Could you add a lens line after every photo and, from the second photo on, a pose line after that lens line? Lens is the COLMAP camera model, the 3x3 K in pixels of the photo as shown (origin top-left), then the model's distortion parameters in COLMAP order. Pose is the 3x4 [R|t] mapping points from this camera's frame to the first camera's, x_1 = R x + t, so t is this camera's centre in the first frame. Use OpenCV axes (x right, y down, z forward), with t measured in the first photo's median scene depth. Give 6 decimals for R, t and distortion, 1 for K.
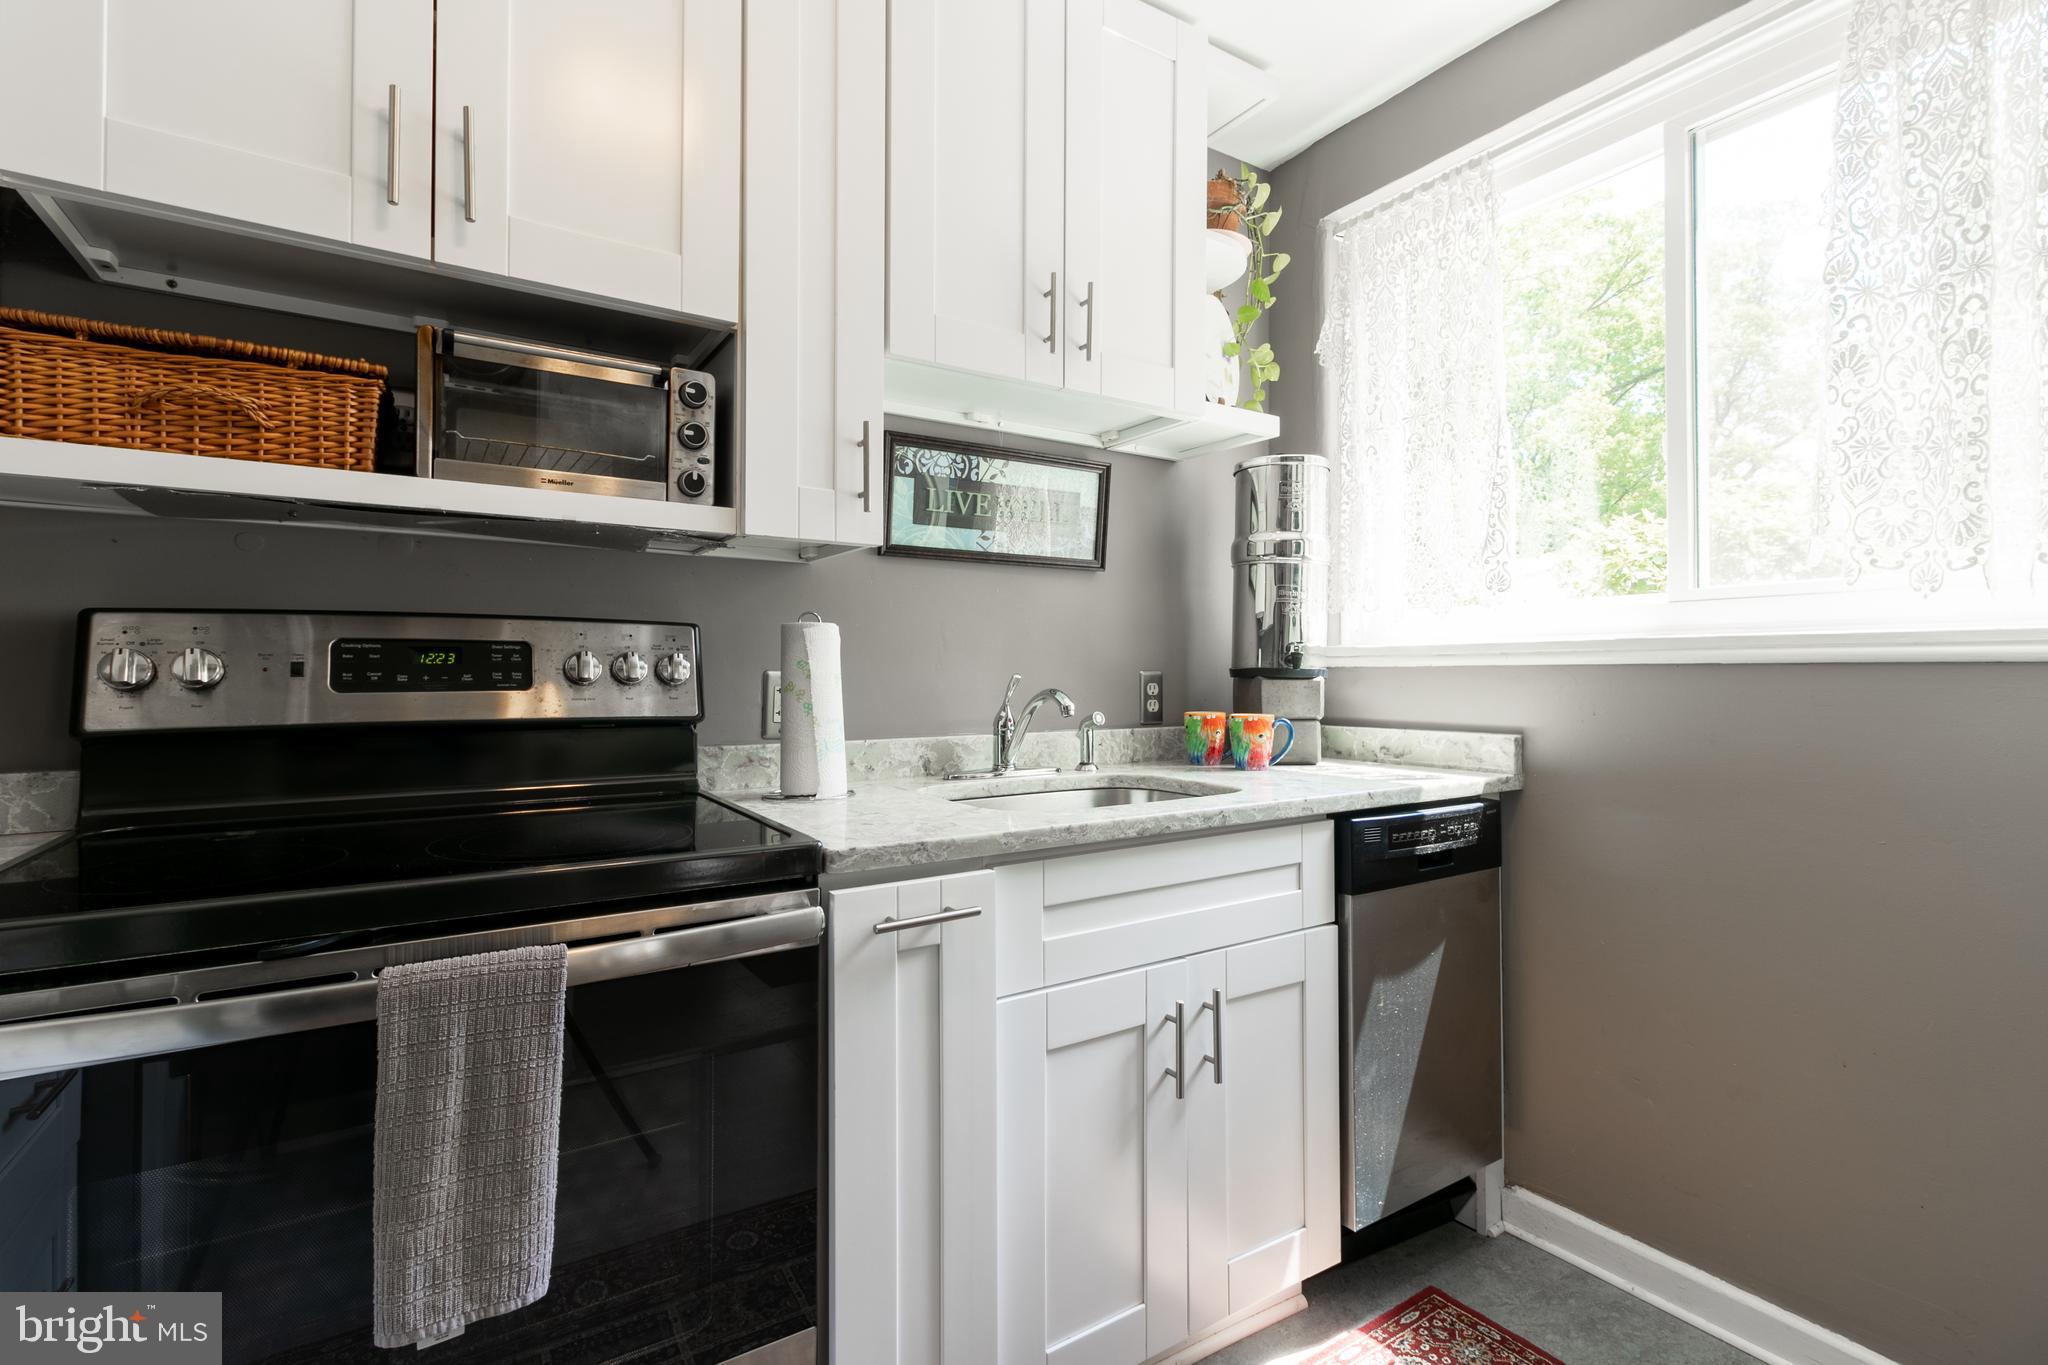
lens RADIAL K [[946.4, 0, 1017.6], [0, 946.4, 662.6], [0, 0, 1]] dist [0.006298, 0.000089]
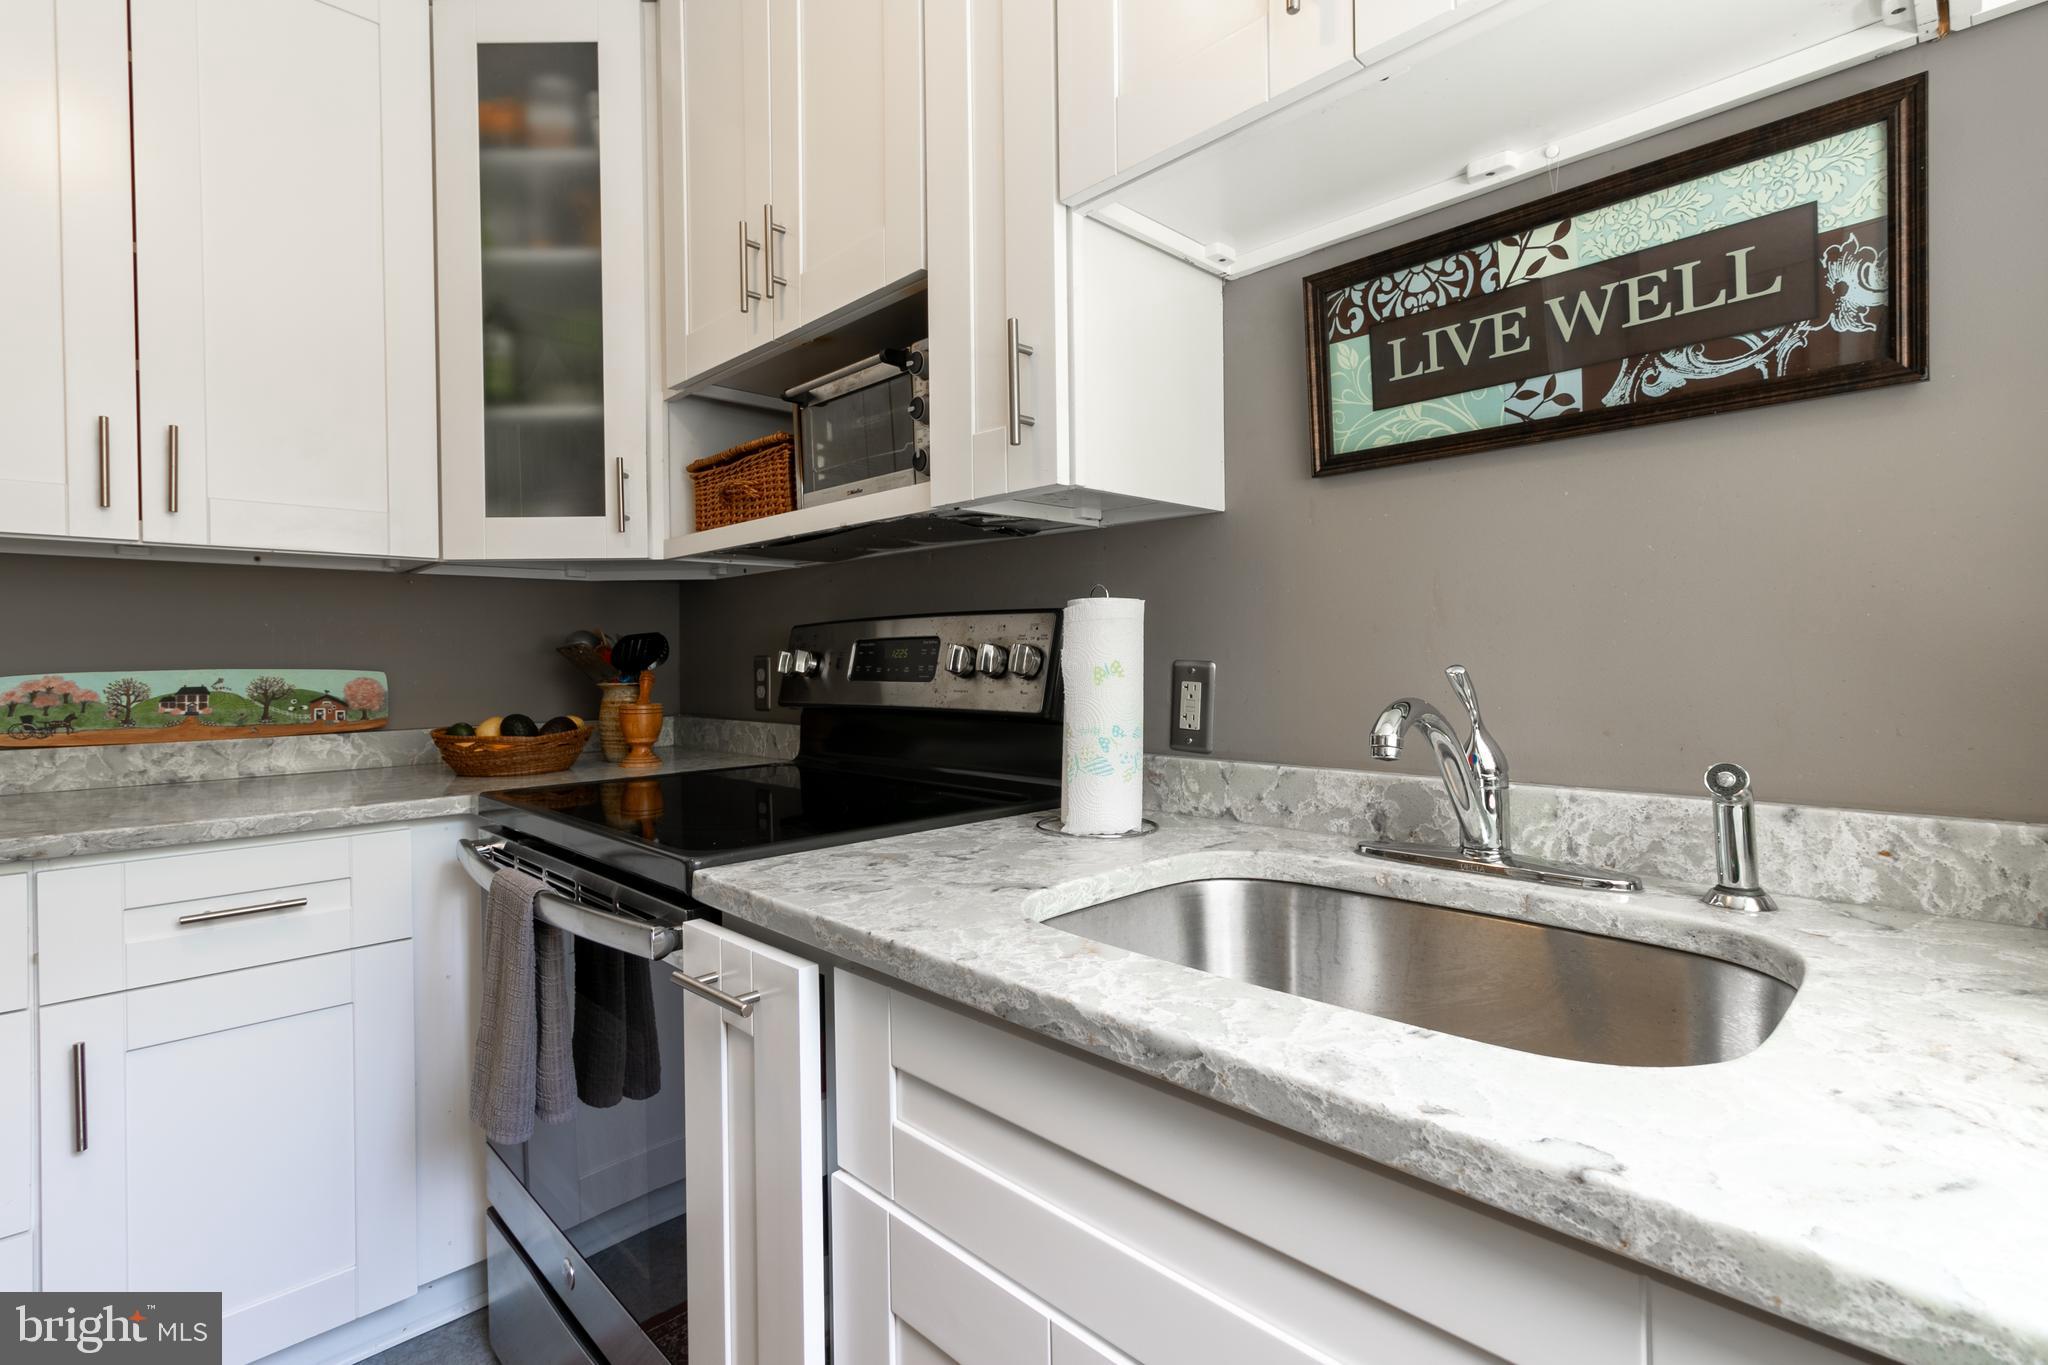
lens RADIAL K [[946.4, 0, 1015.8], [0, 946.4, 662.0], [0, 0, 1]] dist [0.006298, 0.000089]
pose [[0.203490, -0.000689, -0.979077, 0.562378], [0.020532, 0.999783, 0.003564, 0.004726], [0.978862, -0.020827, 0.203460, 0.868917]]
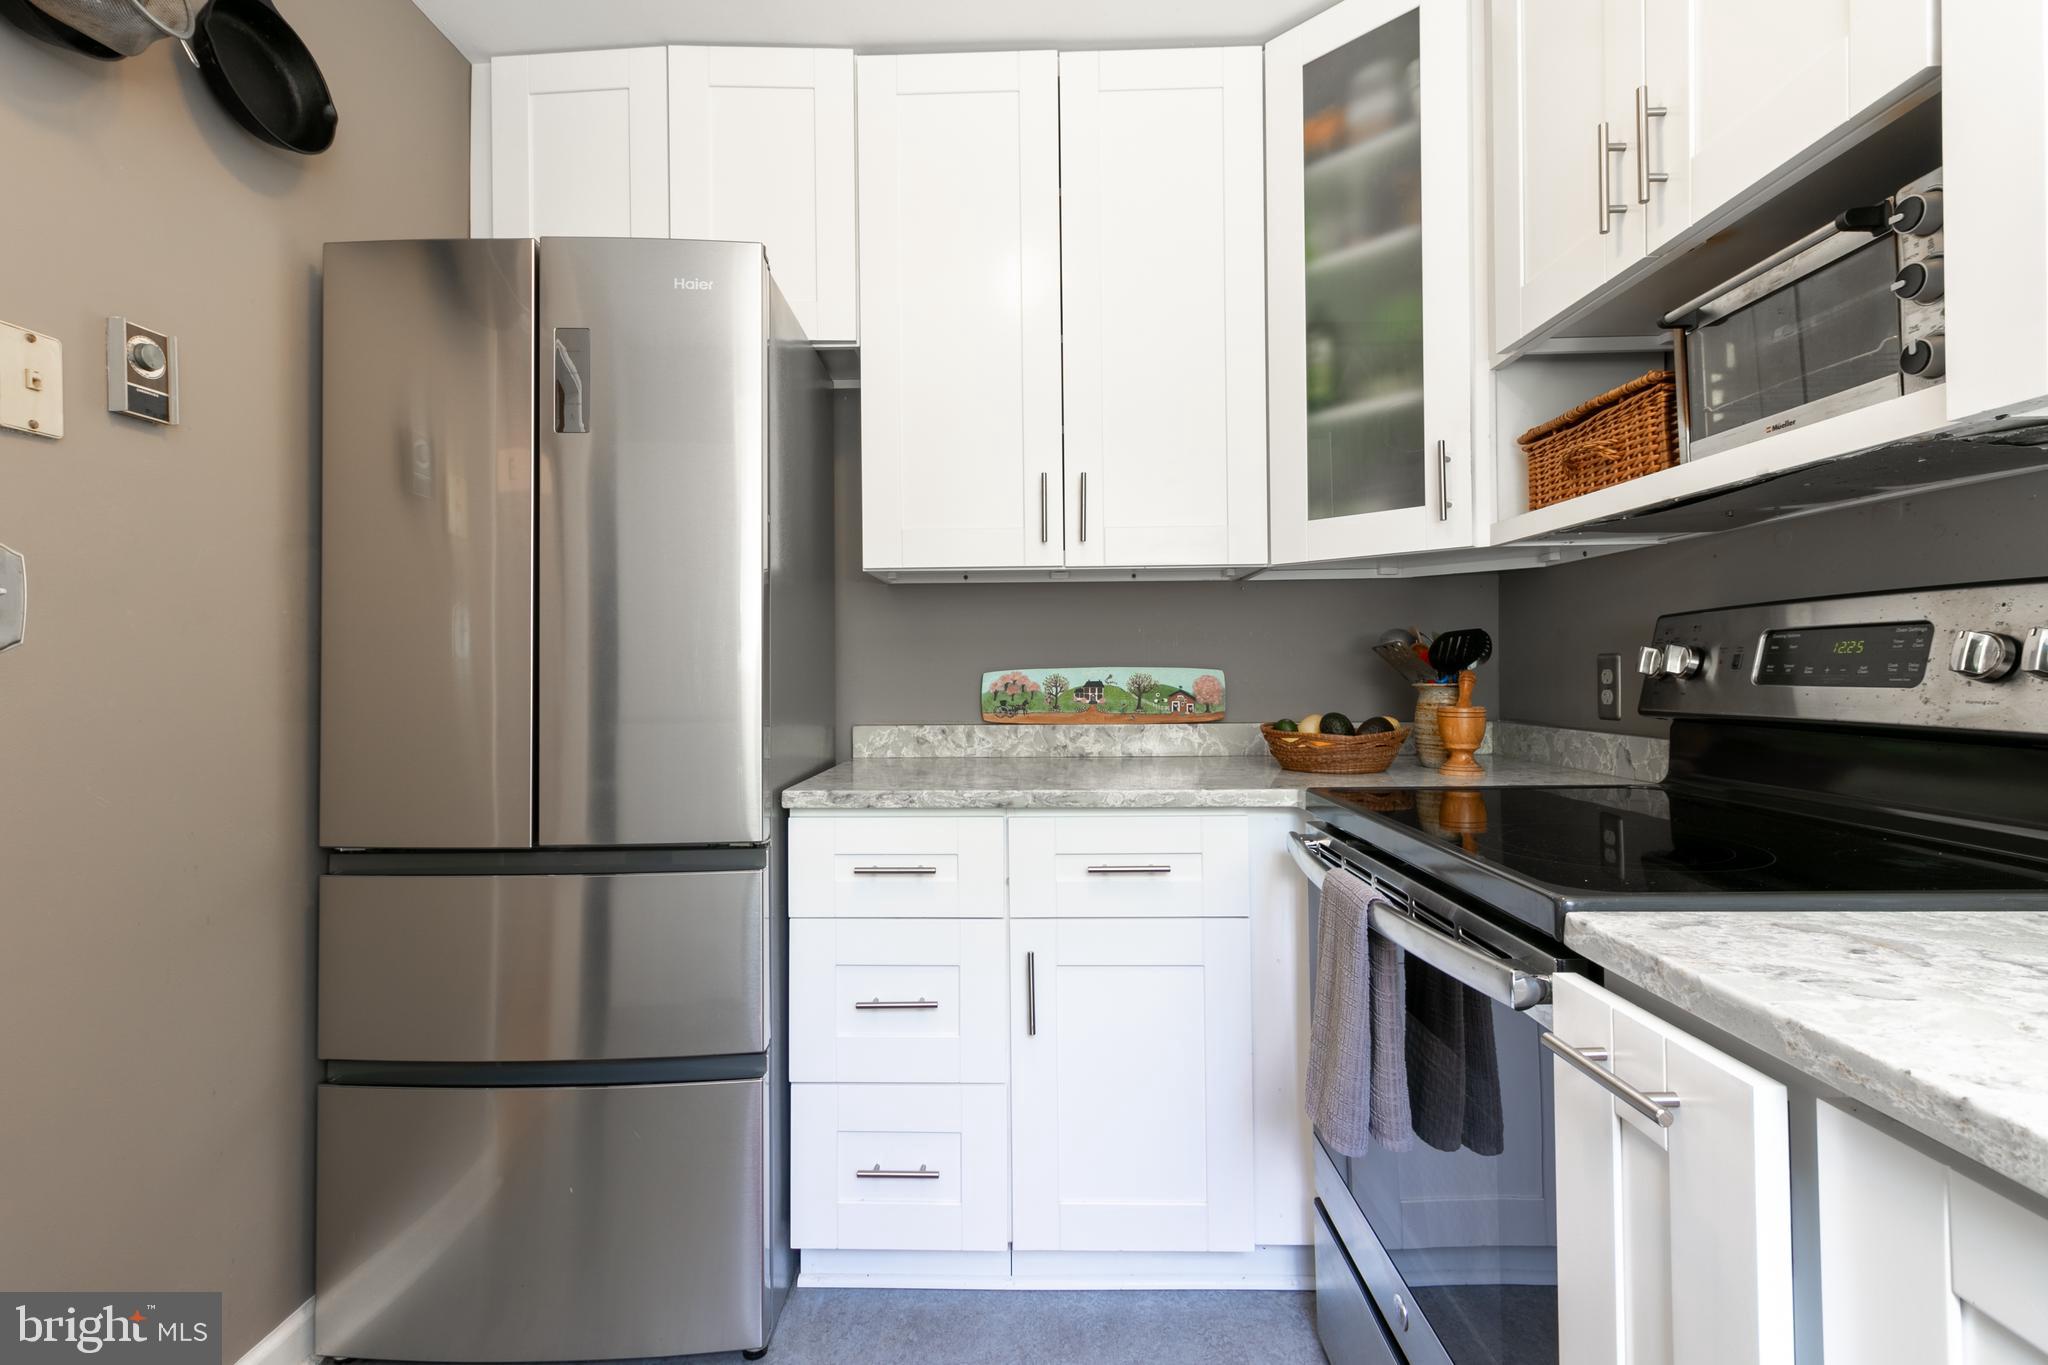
lens RADIAL K [[946.4, 0, 1017.1], [0, 946.4, 663.3], [0, 0, 1]] dist [0.006298, 0.000089]
pose [[-0.551573, -0.002704, -0.834122, 0.489736], [0.015934, 0.999778, -0.013778, 0.009477], [0.833974, -0.020890, -0.551407, 0.819014]]
